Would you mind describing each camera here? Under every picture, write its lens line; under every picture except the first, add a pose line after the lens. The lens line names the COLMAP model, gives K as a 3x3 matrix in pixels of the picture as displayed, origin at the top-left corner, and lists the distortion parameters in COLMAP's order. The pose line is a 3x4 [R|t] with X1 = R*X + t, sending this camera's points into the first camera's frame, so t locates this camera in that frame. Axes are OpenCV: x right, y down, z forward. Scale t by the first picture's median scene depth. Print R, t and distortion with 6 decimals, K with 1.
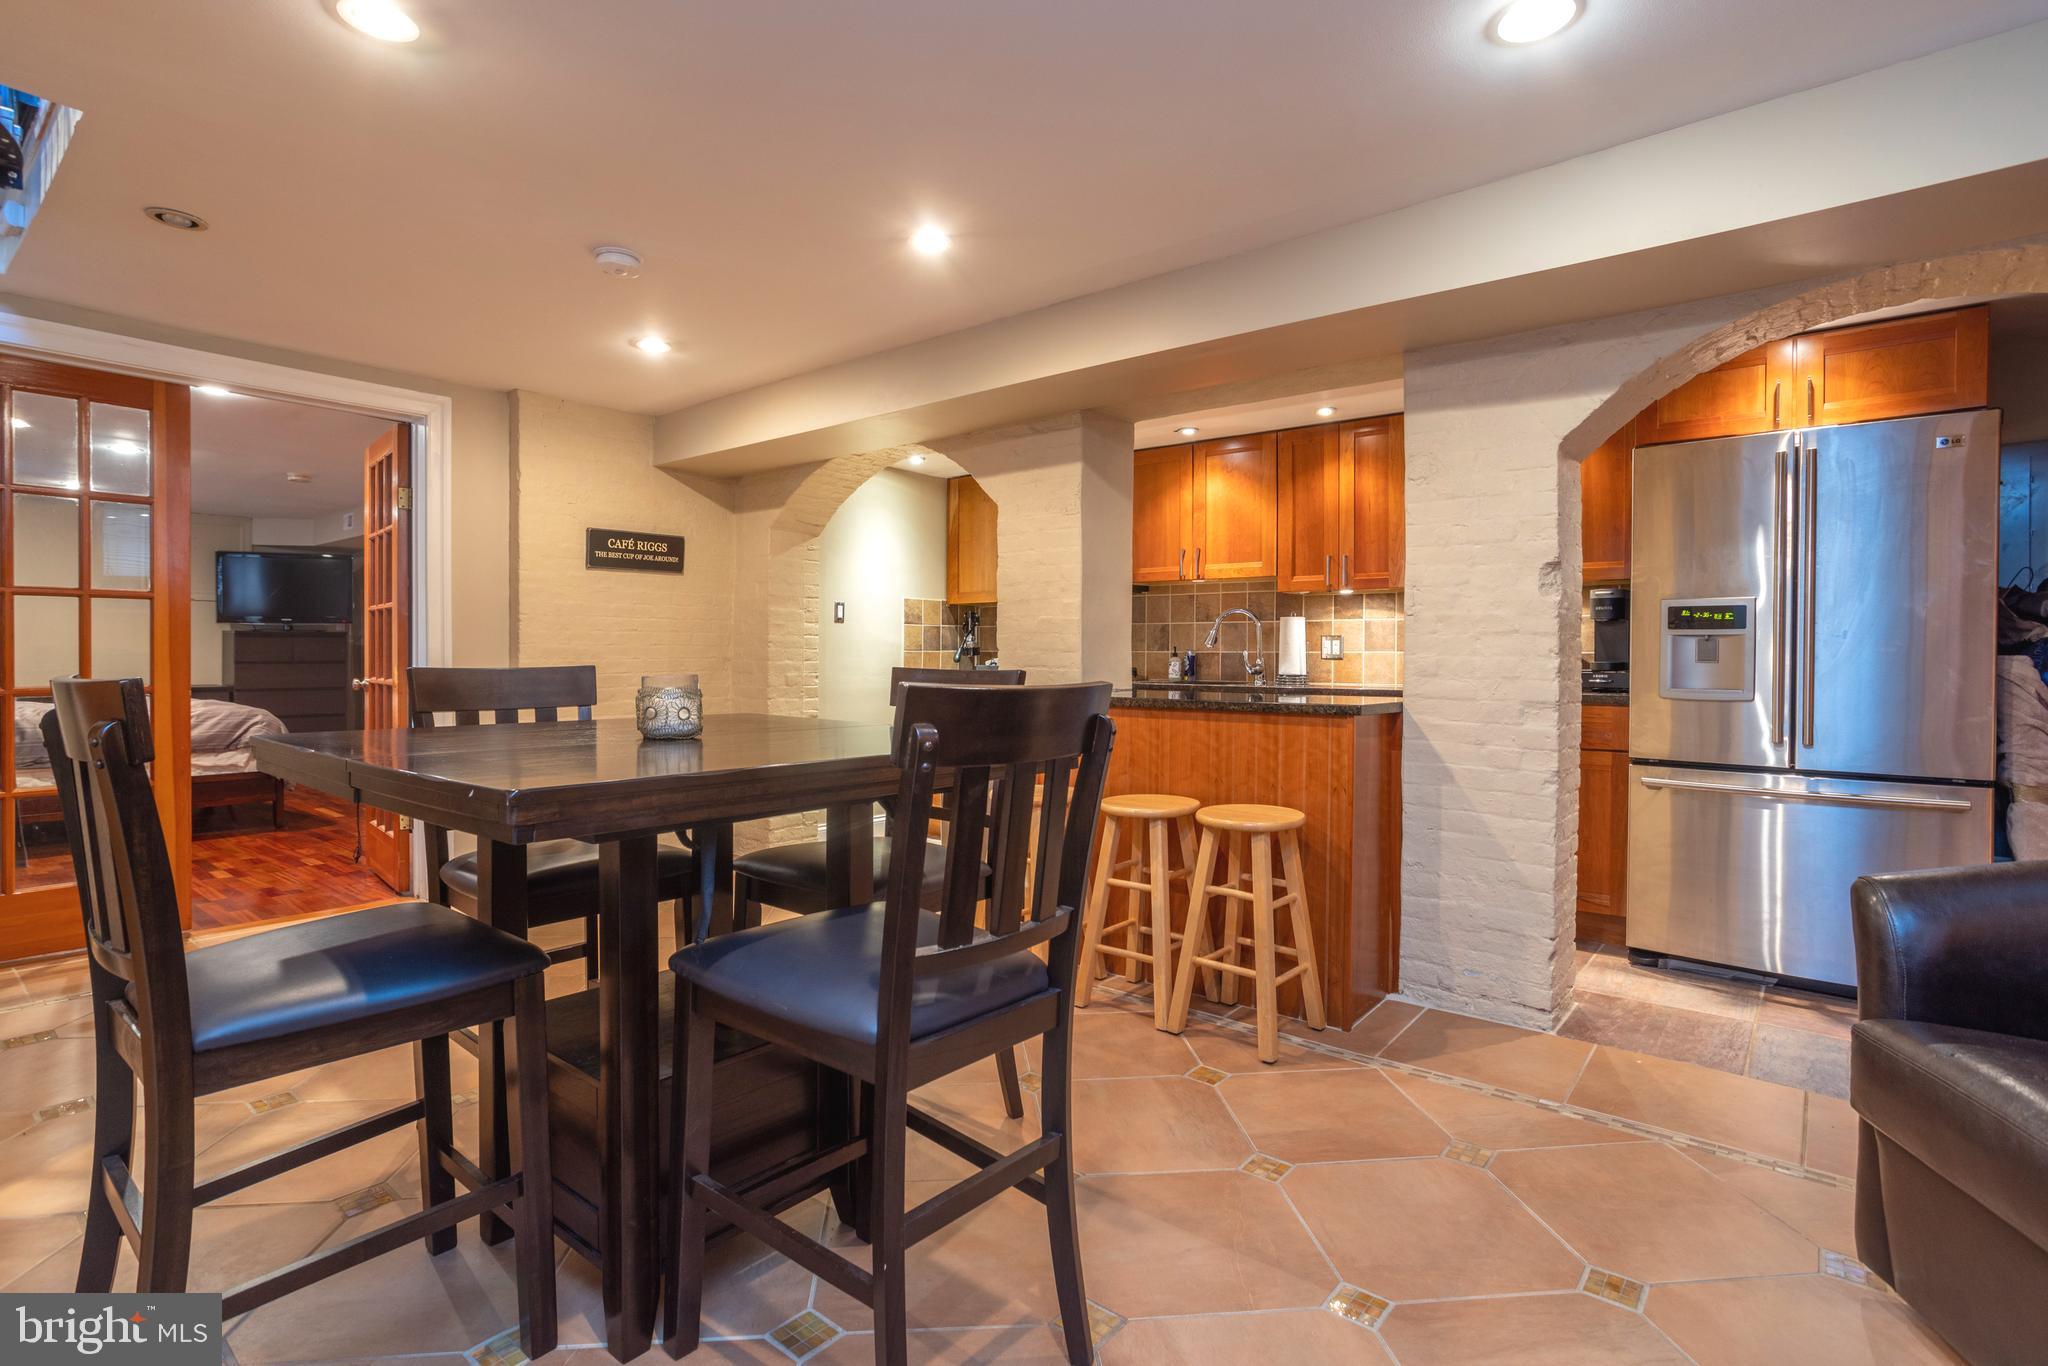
lens RADIAL K [[1000.1, 0, 1018.3], [0, 1000.1, 662.1], [0, 0, 1]] dist [-0.004504, -0.000475]
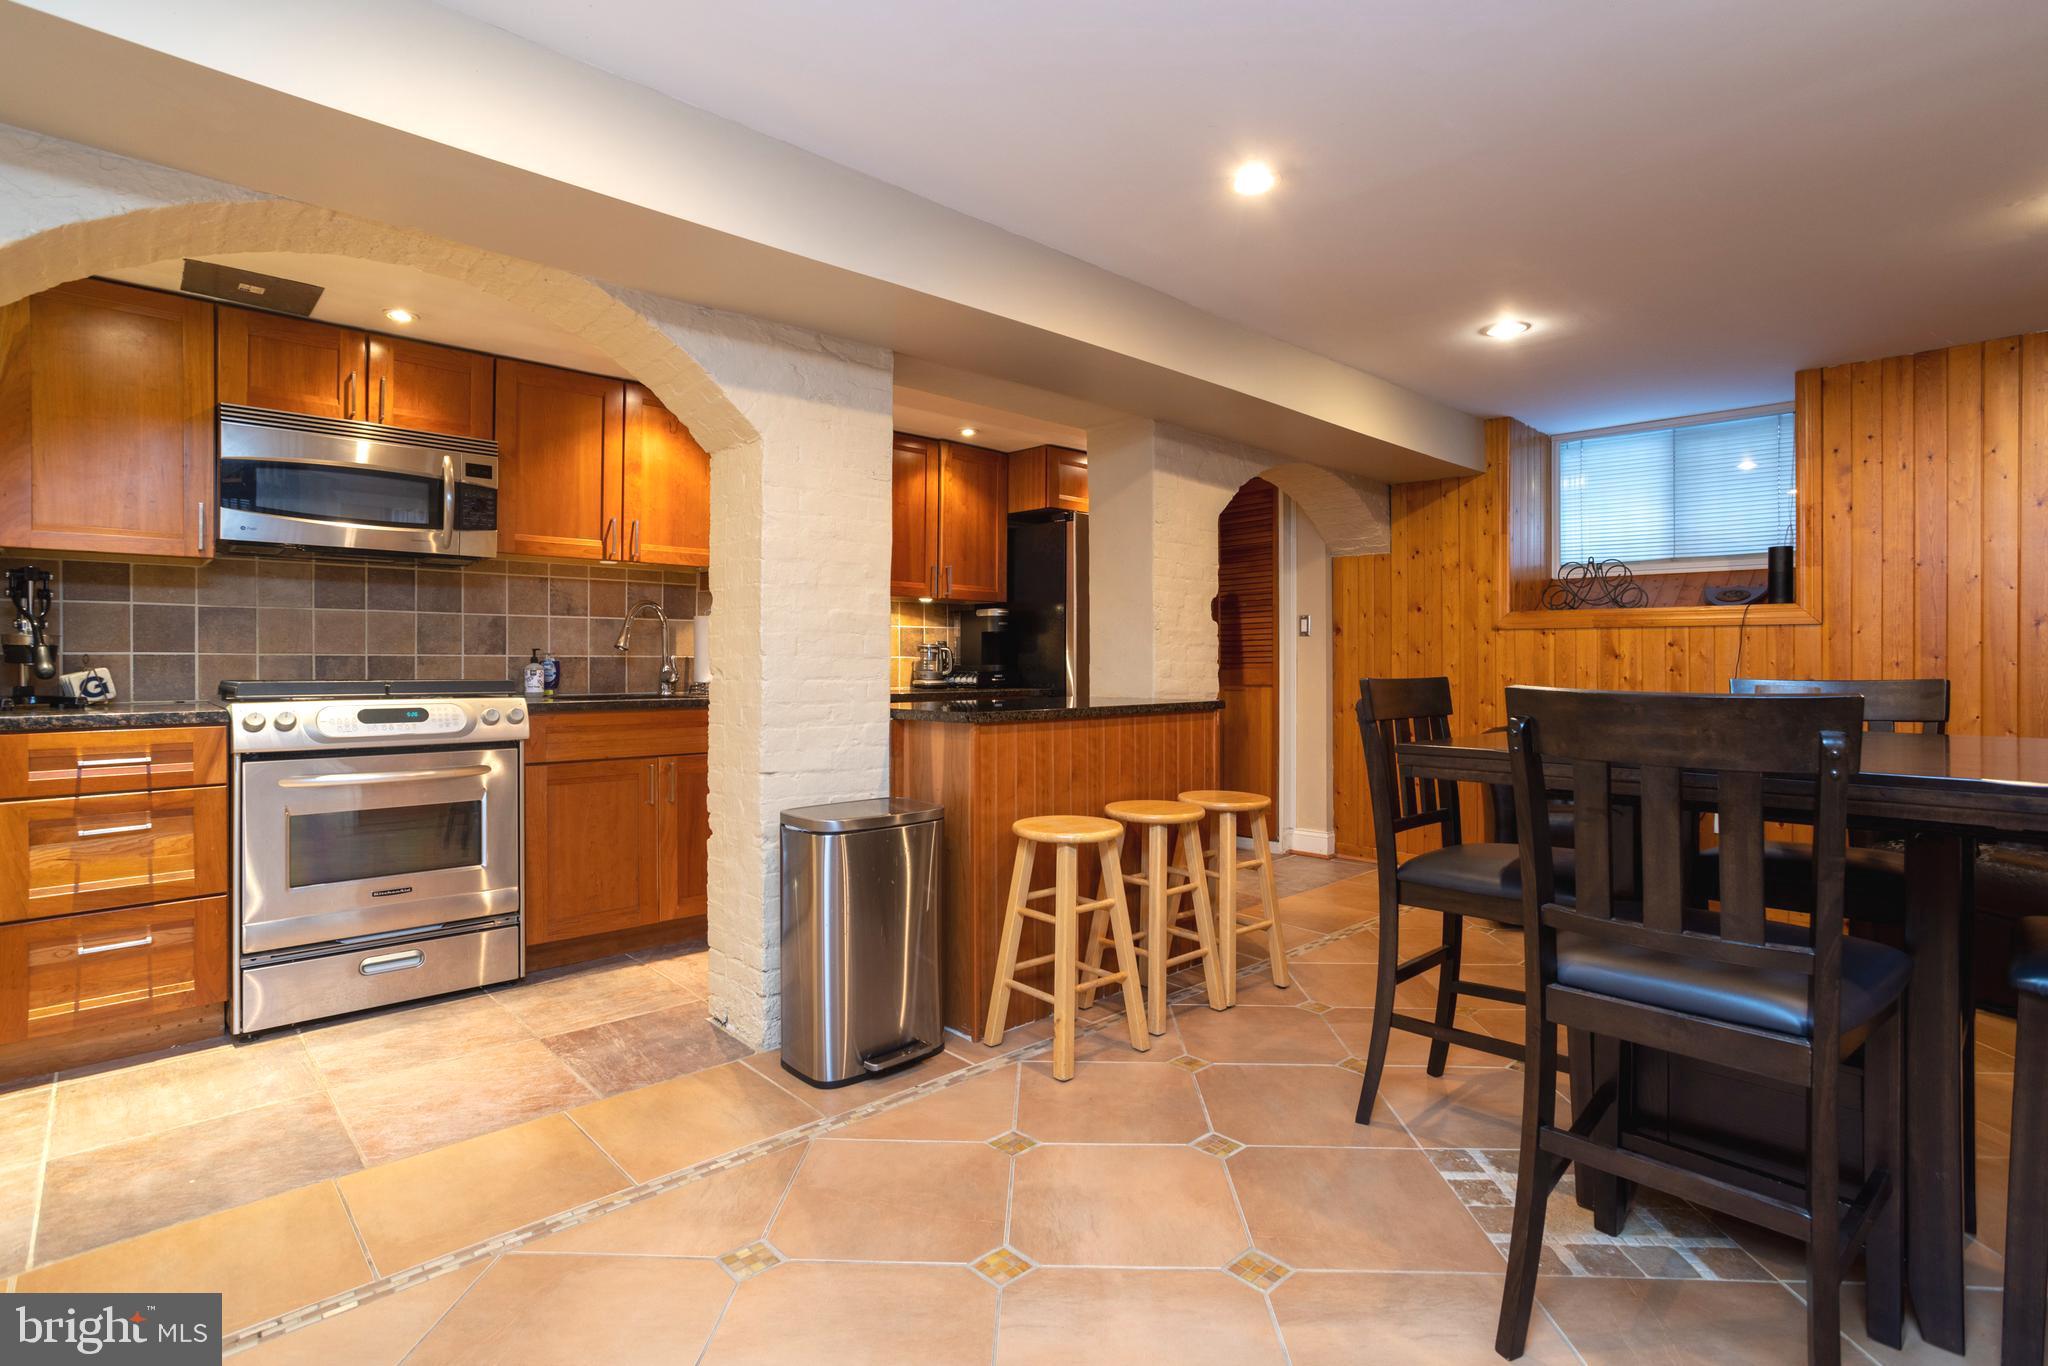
lens RADIAL K [[1000.1, 0, 1018.3], [0, 1000.1, 662.1], [0, 0, 1]] dist [-0.004504, -0.000475]
pose [[0.124208, -0.008581, 0.992219, -0.563413], [0.007120, 0.999945, 0.007756, -0.010301], [-0.992231, 0.006102, 0.124263, 0.641419]]
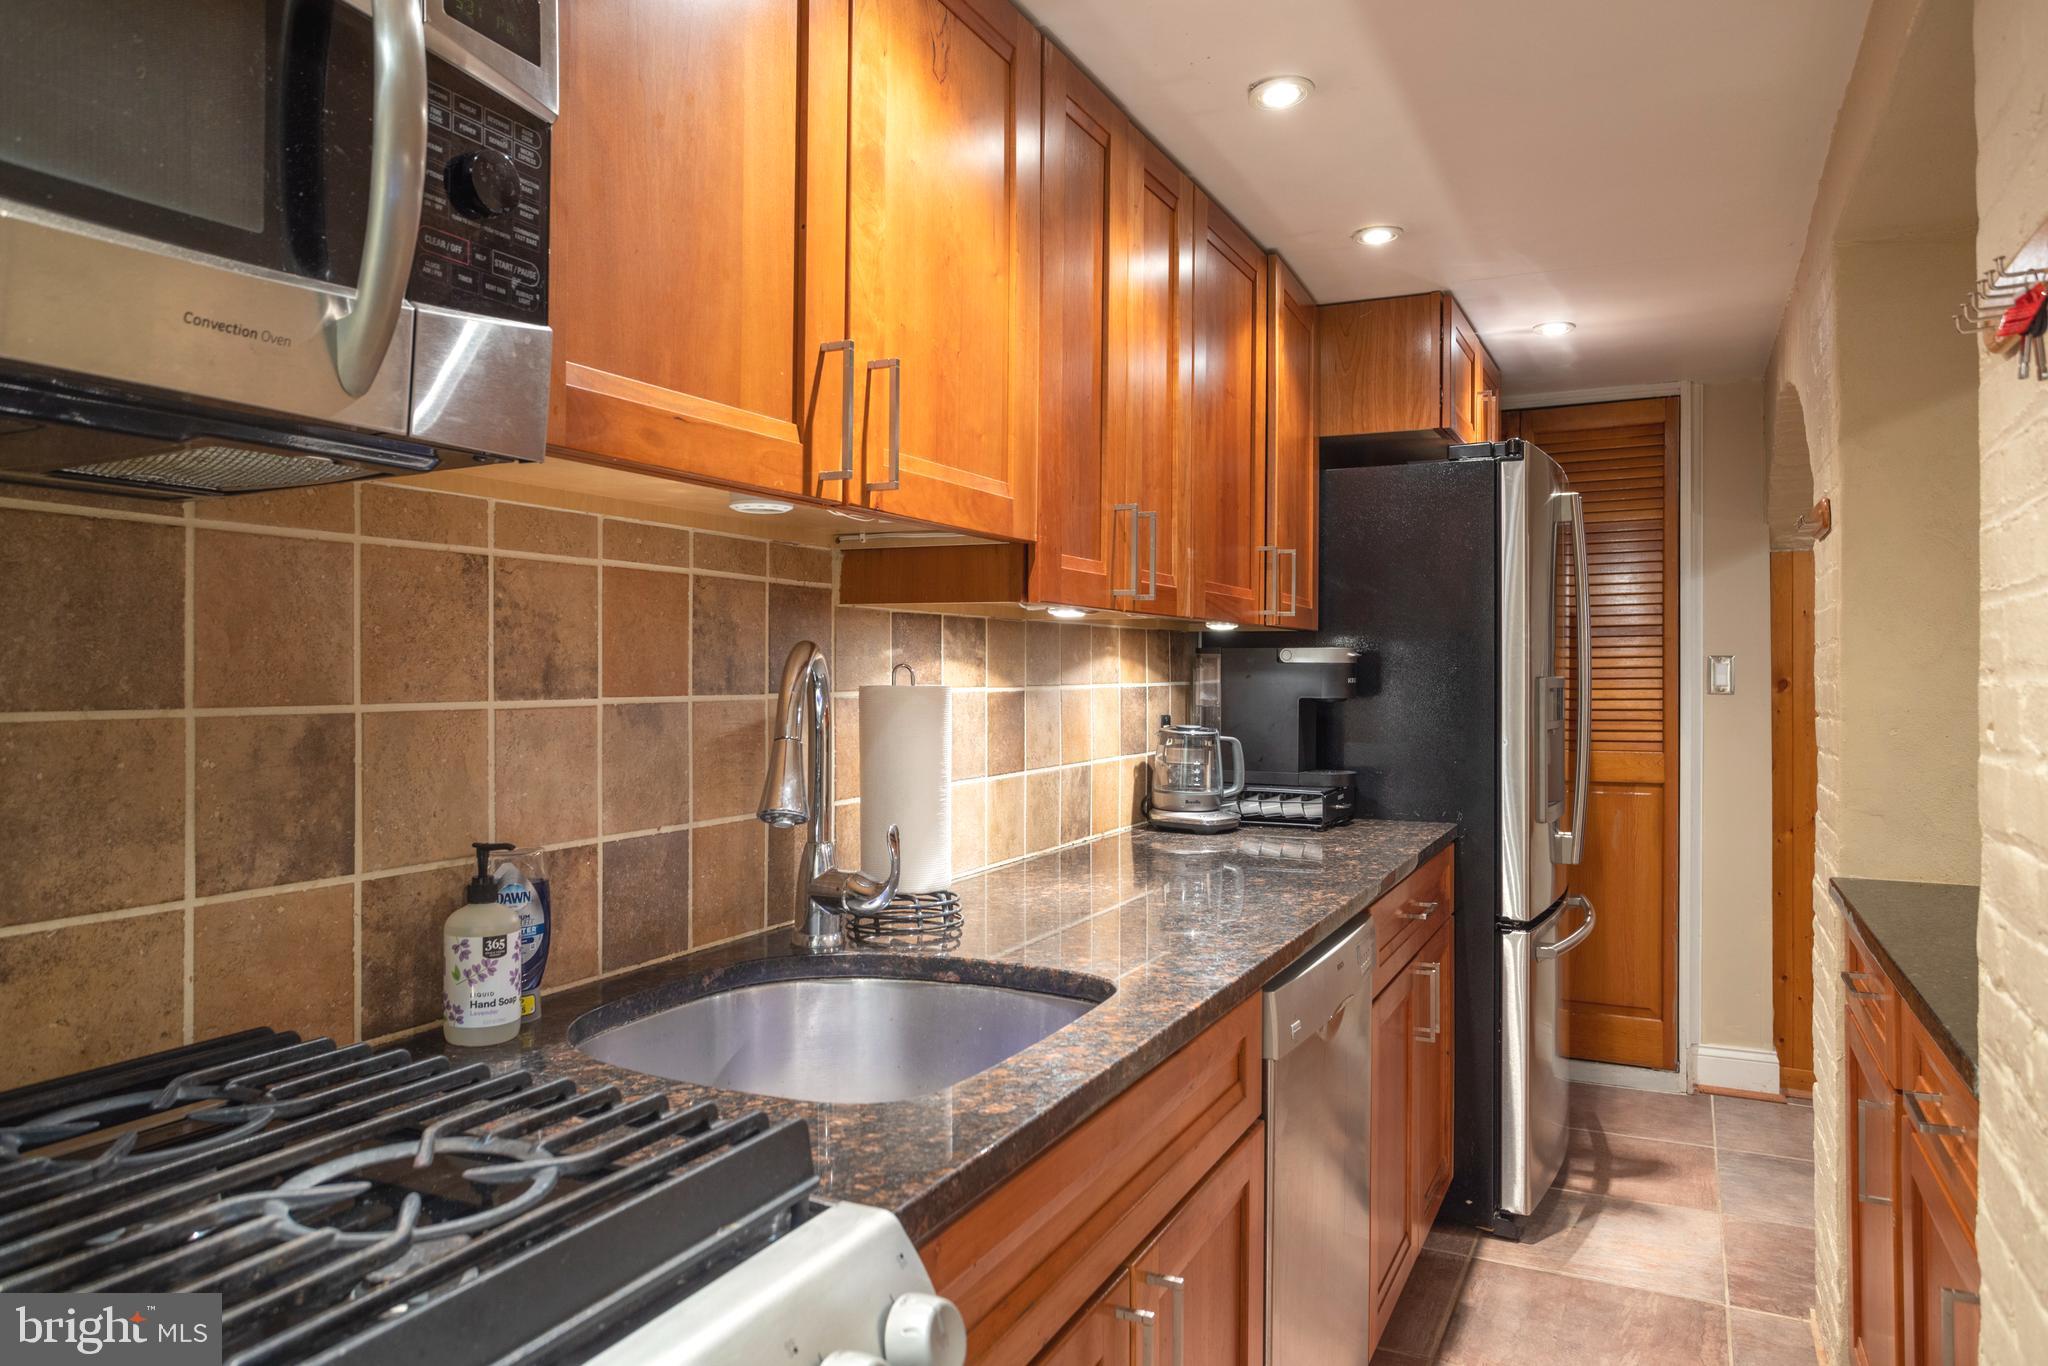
lens RADIAL K [[1352.4, 0, 1060.9], [0, 1352.4, 674.0], [0, 0, 1]] dist [0.001760, 0.000632]
pose [[-0.251250, -0.010407, 0.967866, -0.109524], [0.002545, 0.999932, 0.011412, -0.053437], [-0.967919, 0.005331, -0.251206, 1.077676]]
